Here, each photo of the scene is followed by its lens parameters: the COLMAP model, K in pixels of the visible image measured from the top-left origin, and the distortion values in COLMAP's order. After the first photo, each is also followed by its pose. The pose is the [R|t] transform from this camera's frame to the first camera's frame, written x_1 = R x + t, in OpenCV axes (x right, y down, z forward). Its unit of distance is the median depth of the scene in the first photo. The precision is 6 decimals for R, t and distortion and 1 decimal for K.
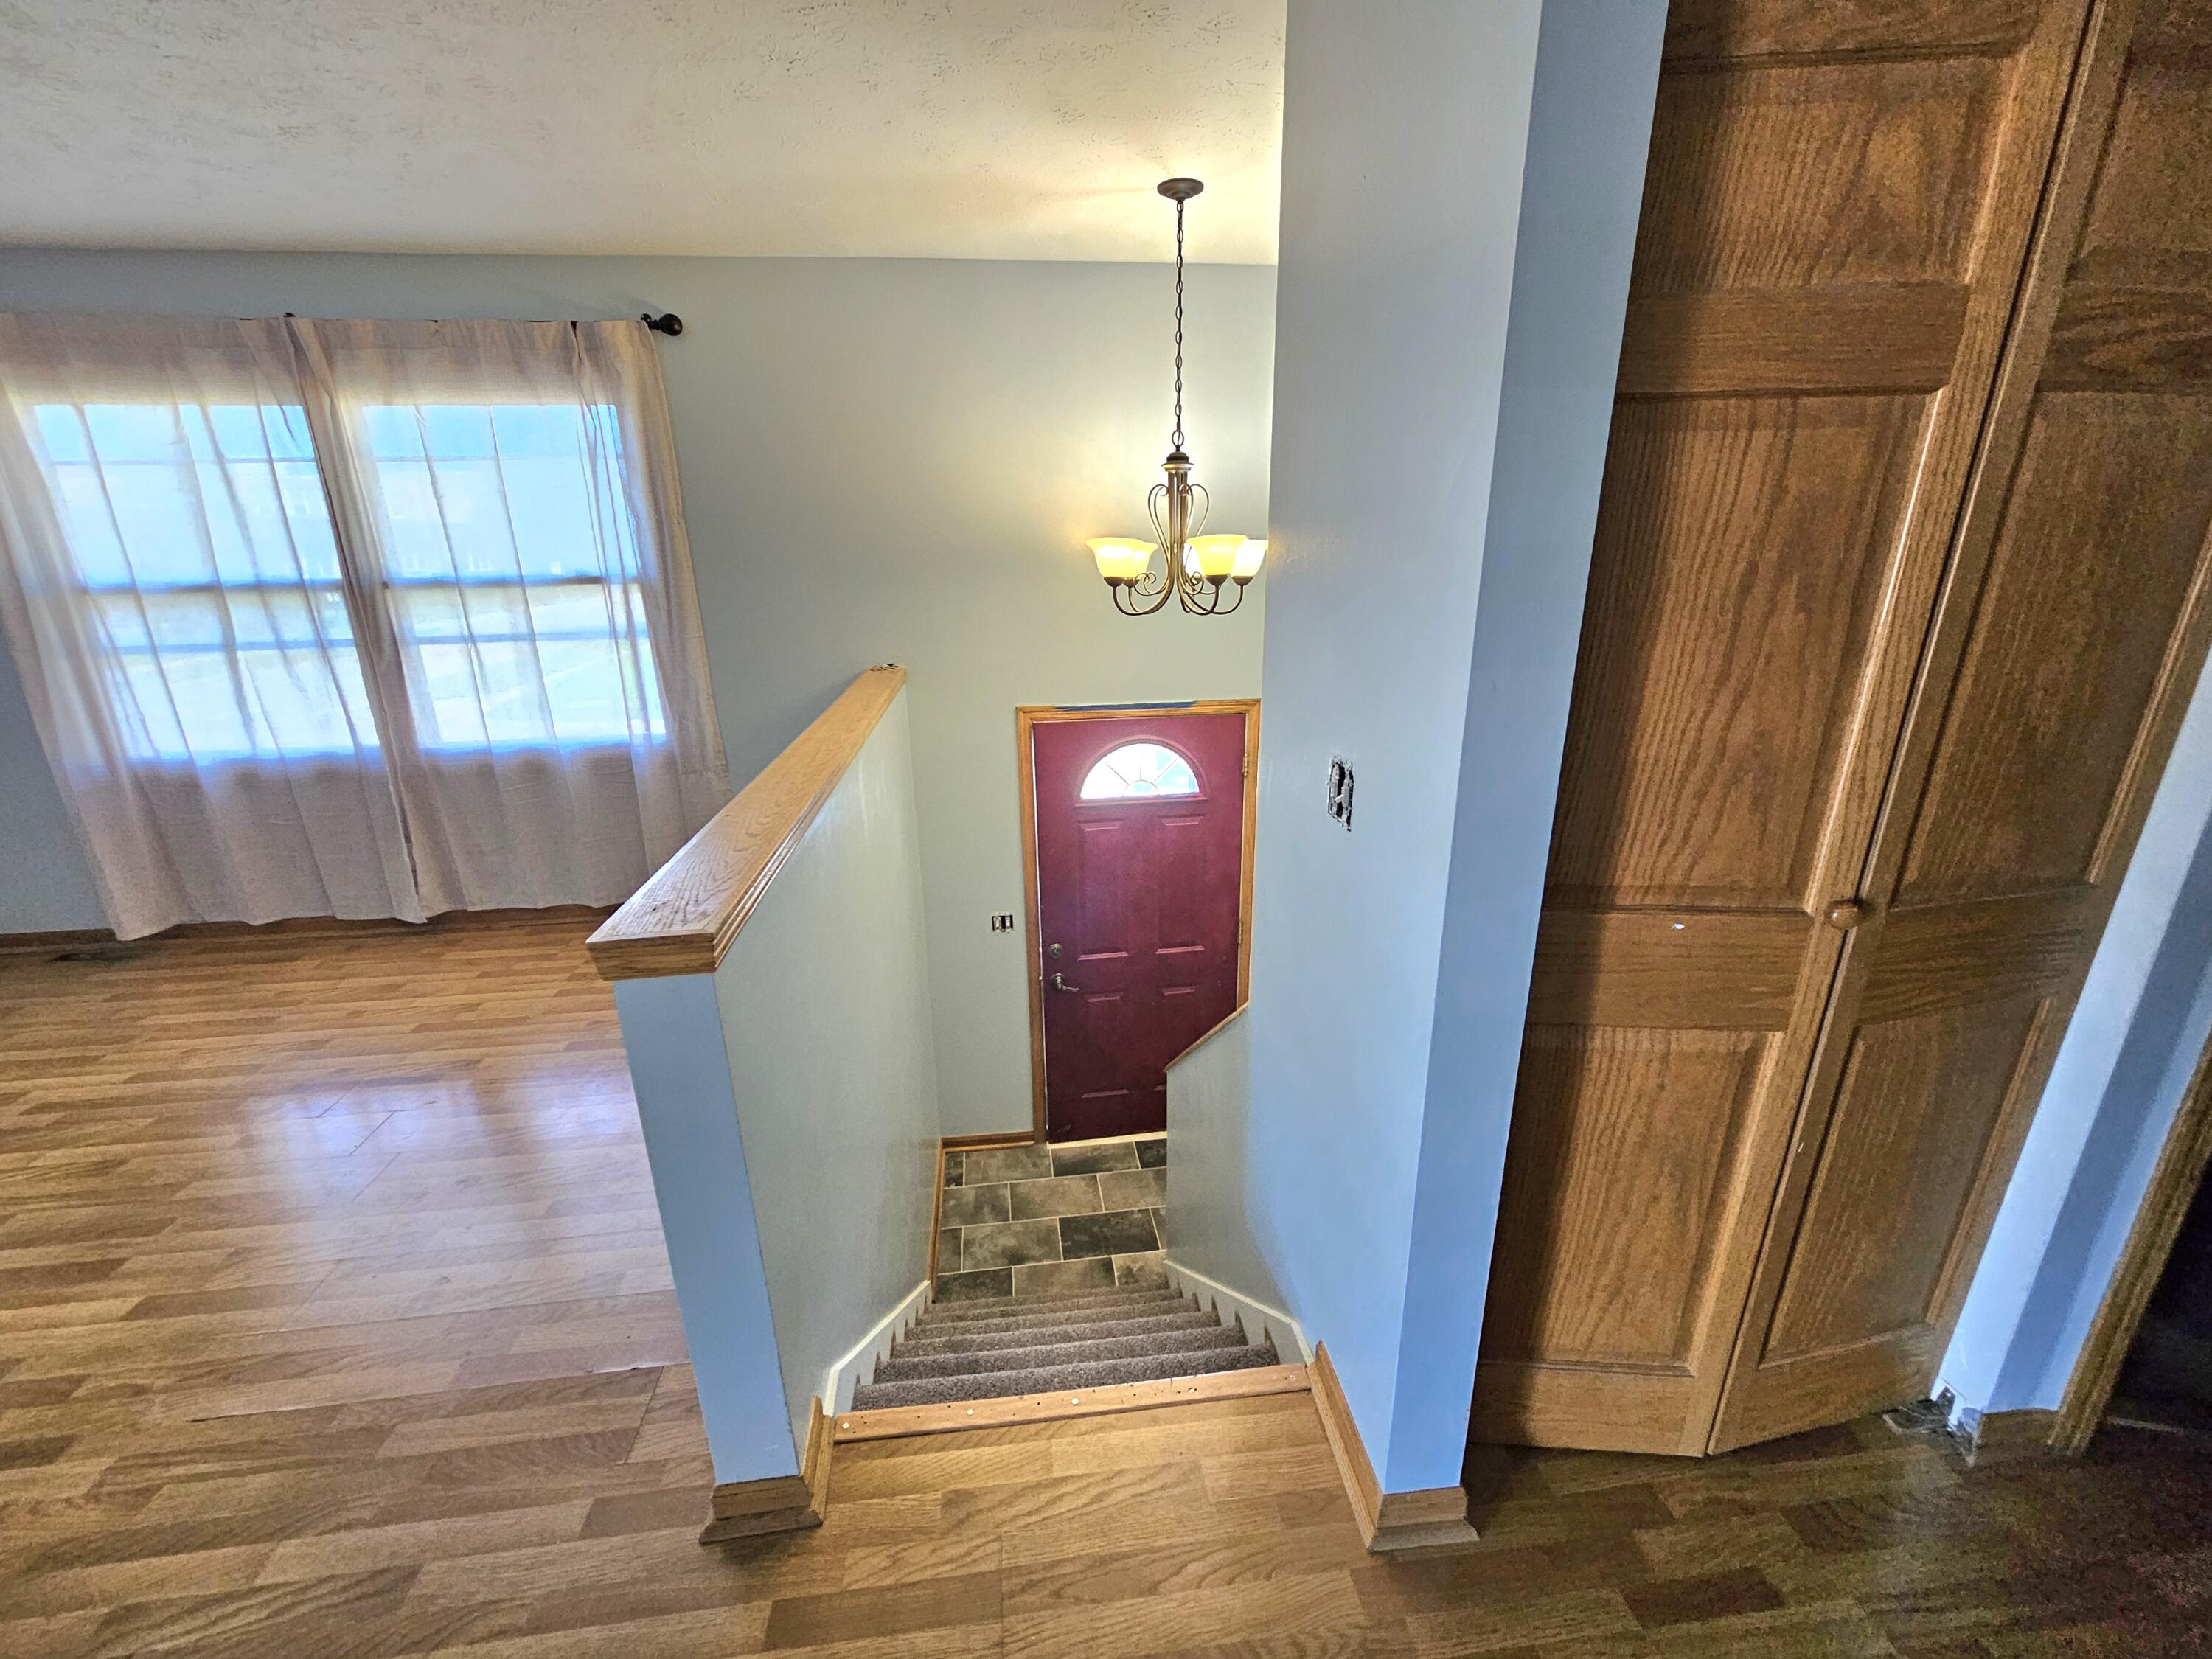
lens RADIAL K [[903.9, 0, 1103.4], [0, 903.9, 827.0], [0, 0, 1]] dist [-0.006949, 0.000458]
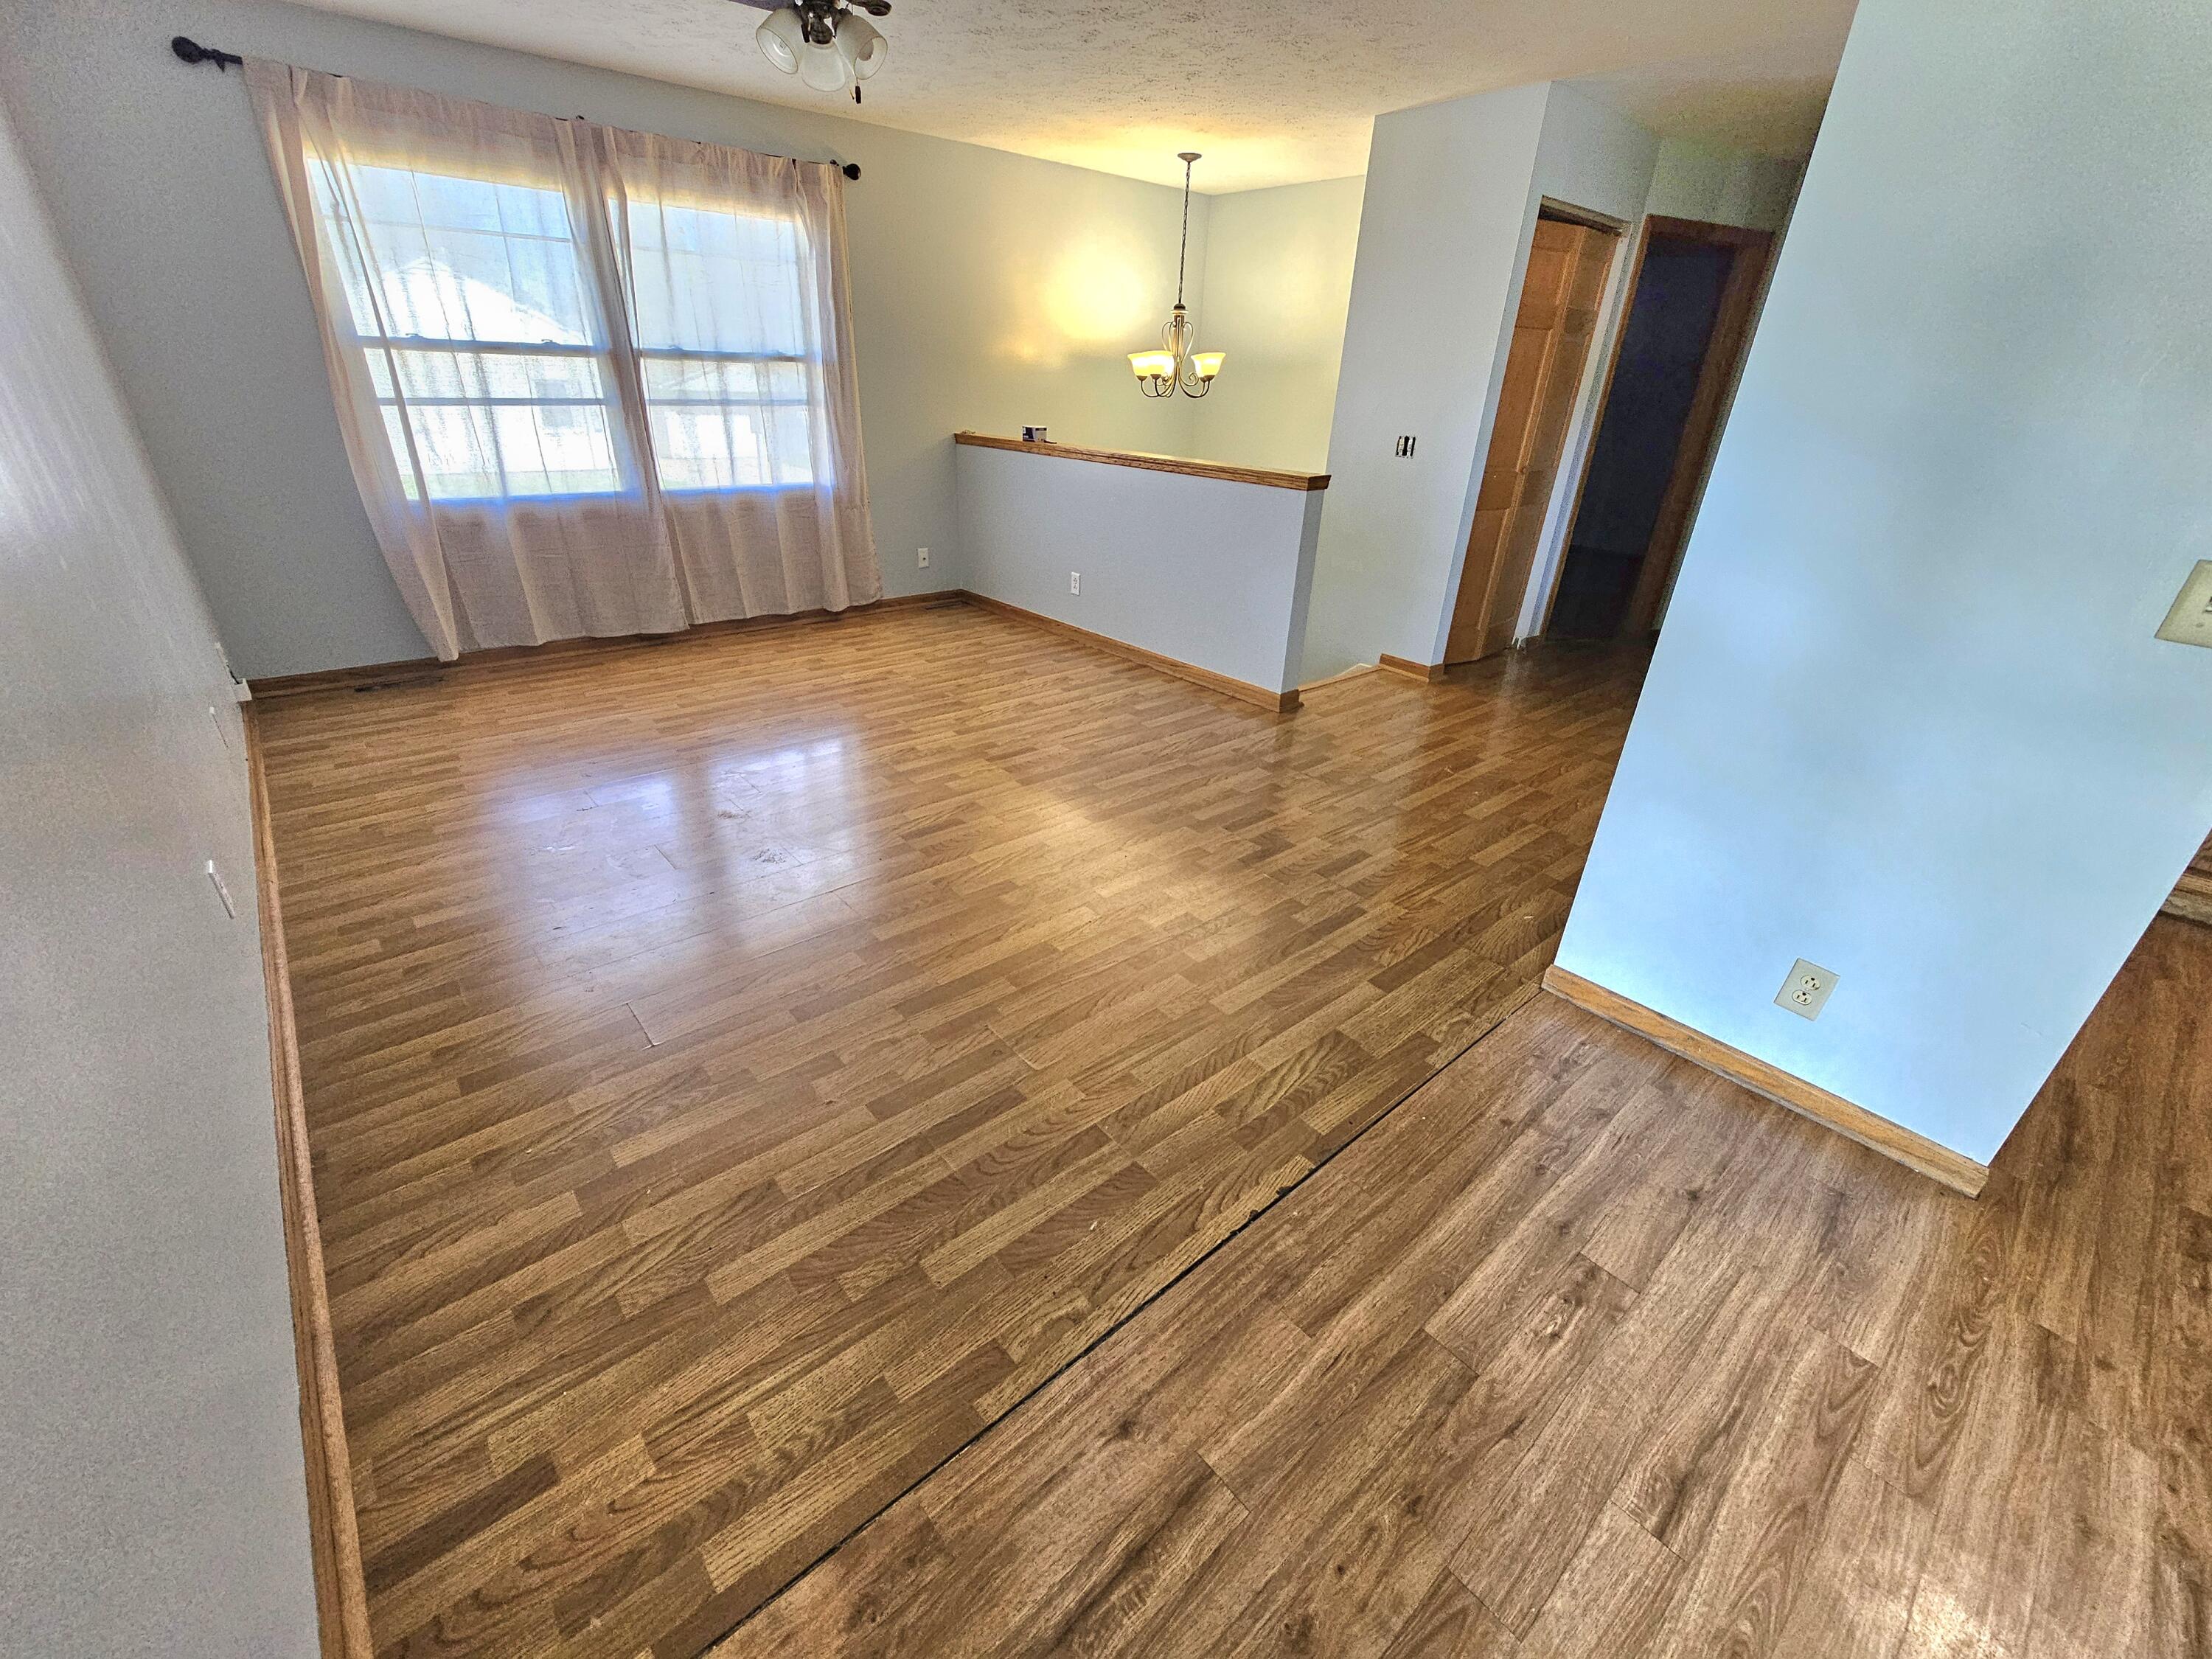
lens RADIAL K [[903.9, 0, 1114.3], [0, 903.9, 830.0], [0, 0, 1]] dist [-0.006949, 0.000458]
pose [[0.829224, -0.210543, 0.517744, -1.100491], [0.117738, 0.971351, 0.206435, 0.215902], [-0.546374, -0.110223, 0.830257, -0.534492]]
